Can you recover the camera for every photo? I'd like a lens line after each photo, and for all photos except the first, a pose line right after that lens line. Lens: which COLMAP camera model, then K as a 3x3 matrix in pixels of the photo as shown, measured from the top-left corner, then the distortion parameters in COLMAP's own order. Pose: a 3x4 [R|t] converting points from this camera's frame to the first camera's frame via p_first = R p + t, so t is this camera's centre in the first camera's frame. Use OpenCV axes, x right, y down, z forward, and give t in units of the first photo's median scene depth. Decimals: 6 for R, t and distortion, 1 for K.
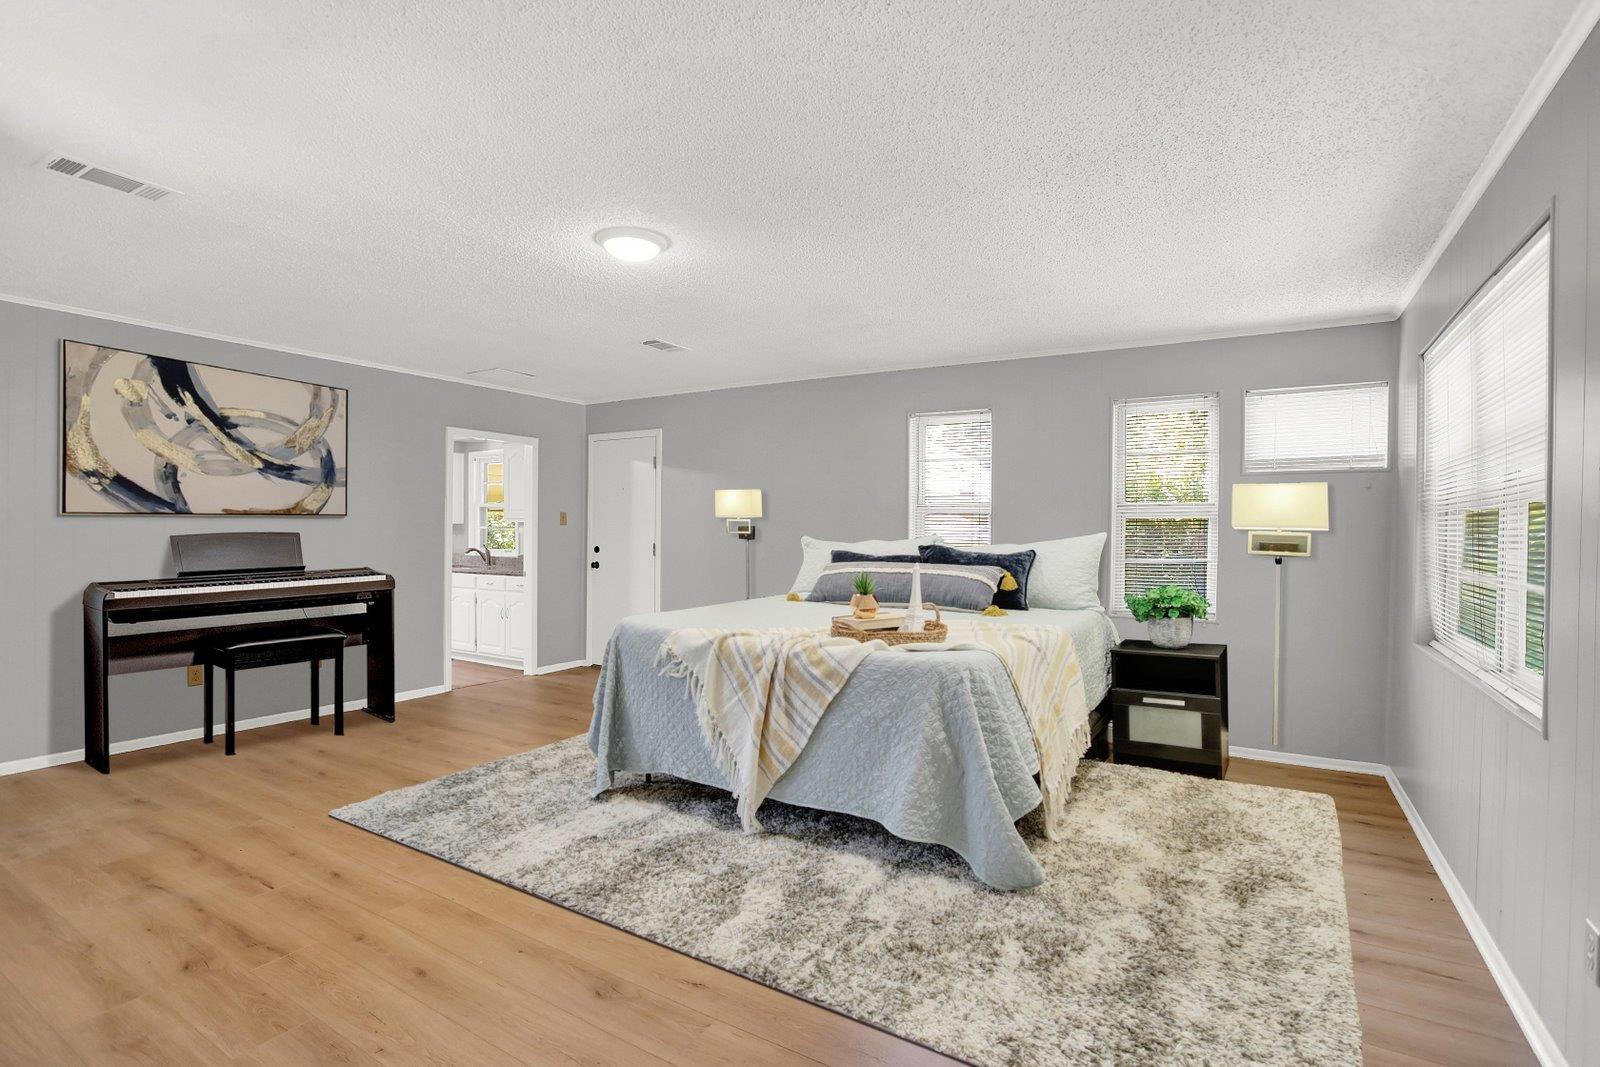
lens RADIAL K [[768.5, 0, 799.8], [0, 768.5, 536.0], [0, 0, 1]] dist [-0.046016, 0.001285]
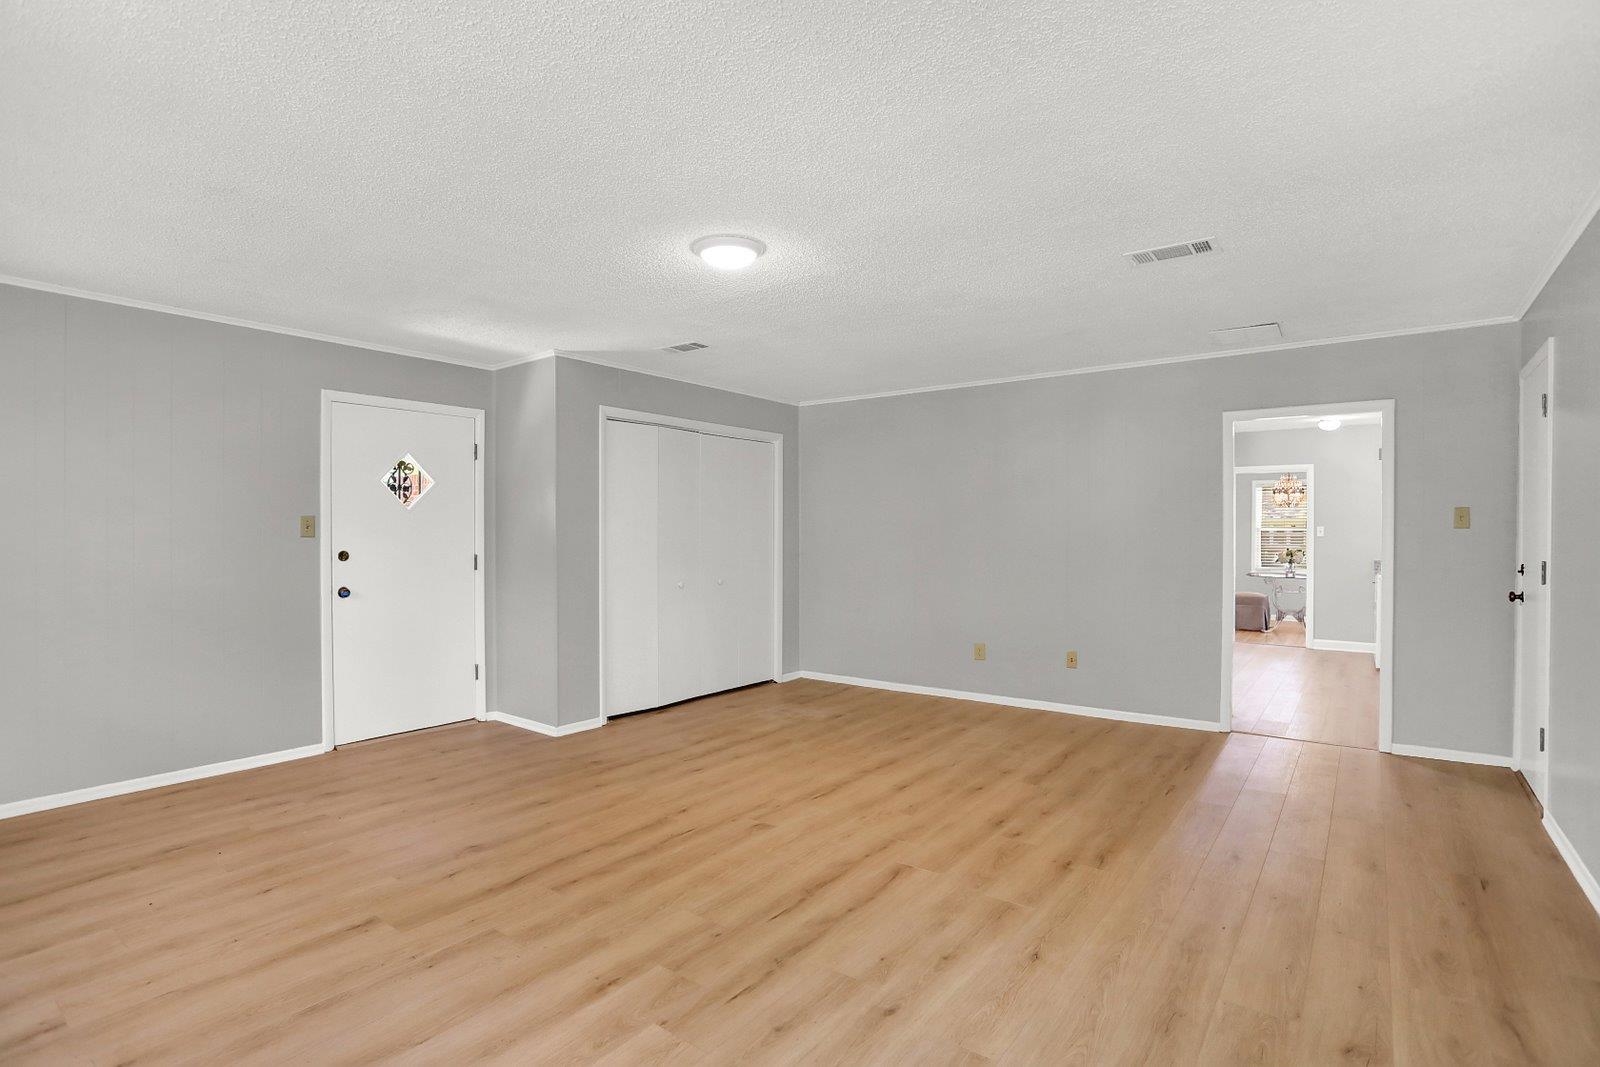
lens RADIAL K [[768.5, 0, 801.6], [0, 768.5, 537.0], [0, 0, 1]] dist [-0.046016, 0.001285]
pose [[-0.109909, -0.010572, -0.993885, 0.618815], [-0.001651, 0.999944, -0.010454, 0.002195], [0.993940, 0.000492, -0.109920, 0.961323]]
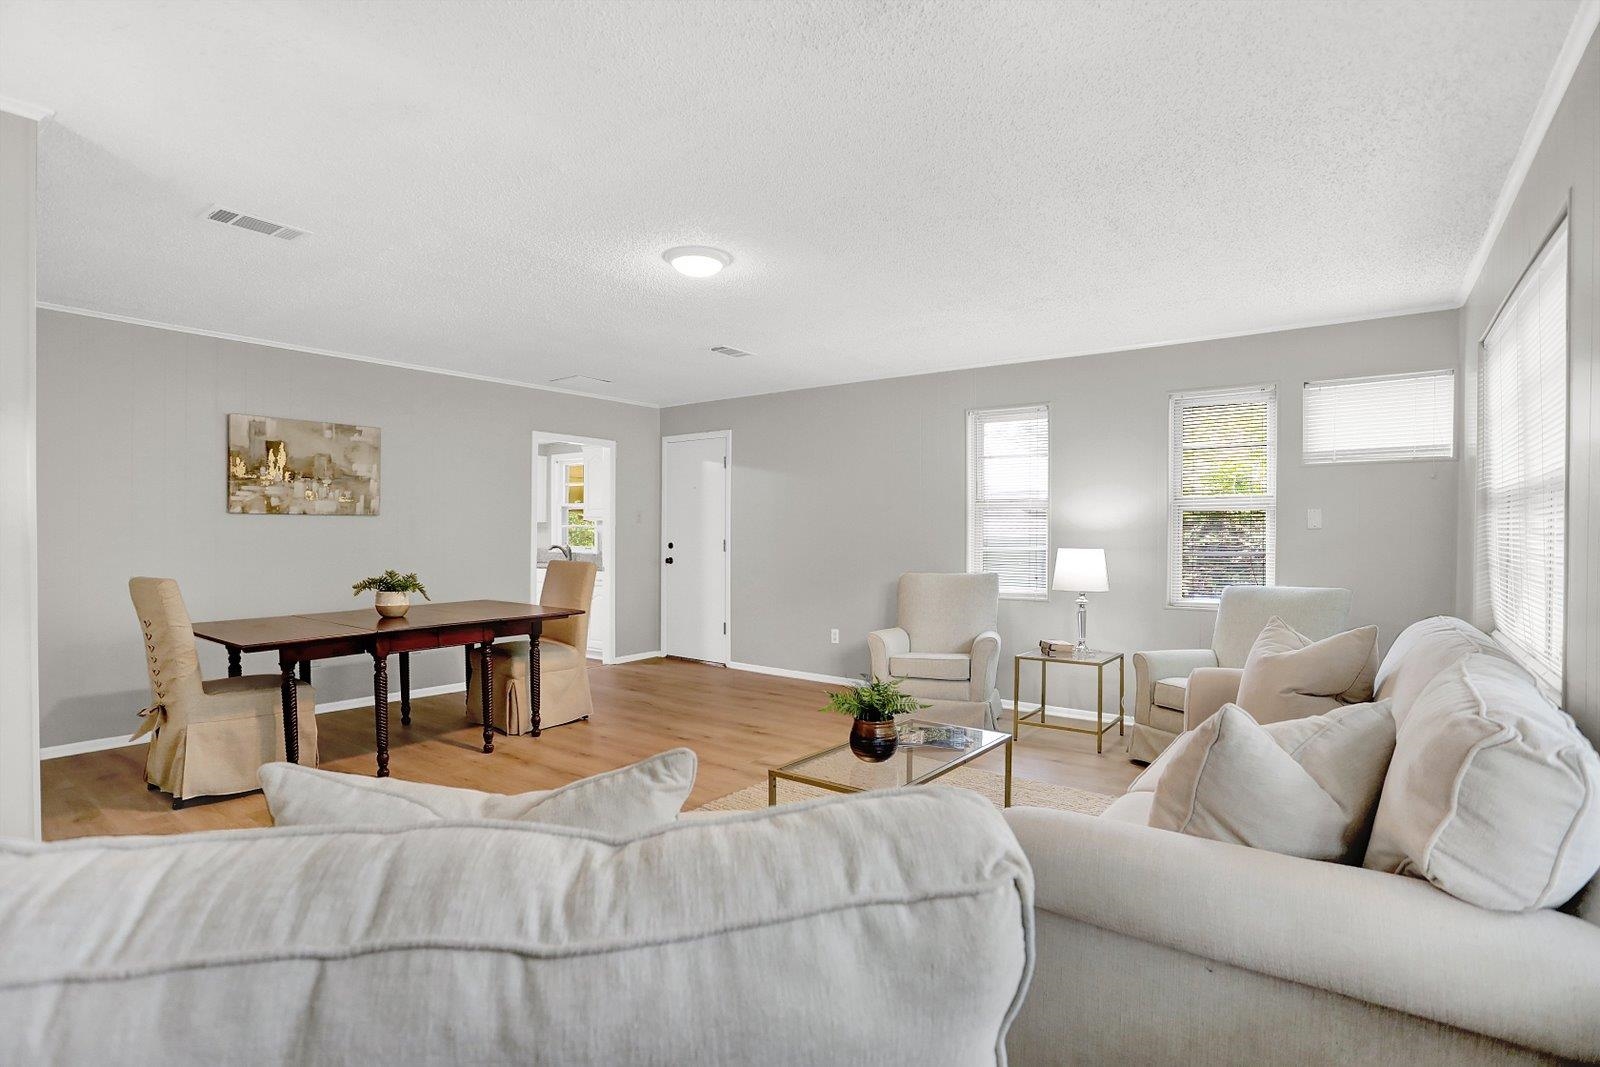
lens RADIAL K [[768.5, 0, 798.0], [0, 768.5, 535.2], [0, 0, 1]] dist [-0.046016, 0.001285]
pose [[0.995280, -0.003839, -0.096967, 0.021261], [0.003774, 0.999993, -0.000846, 0.009135], [0.096969, 0.000476, 0.995287, -0.058082]]
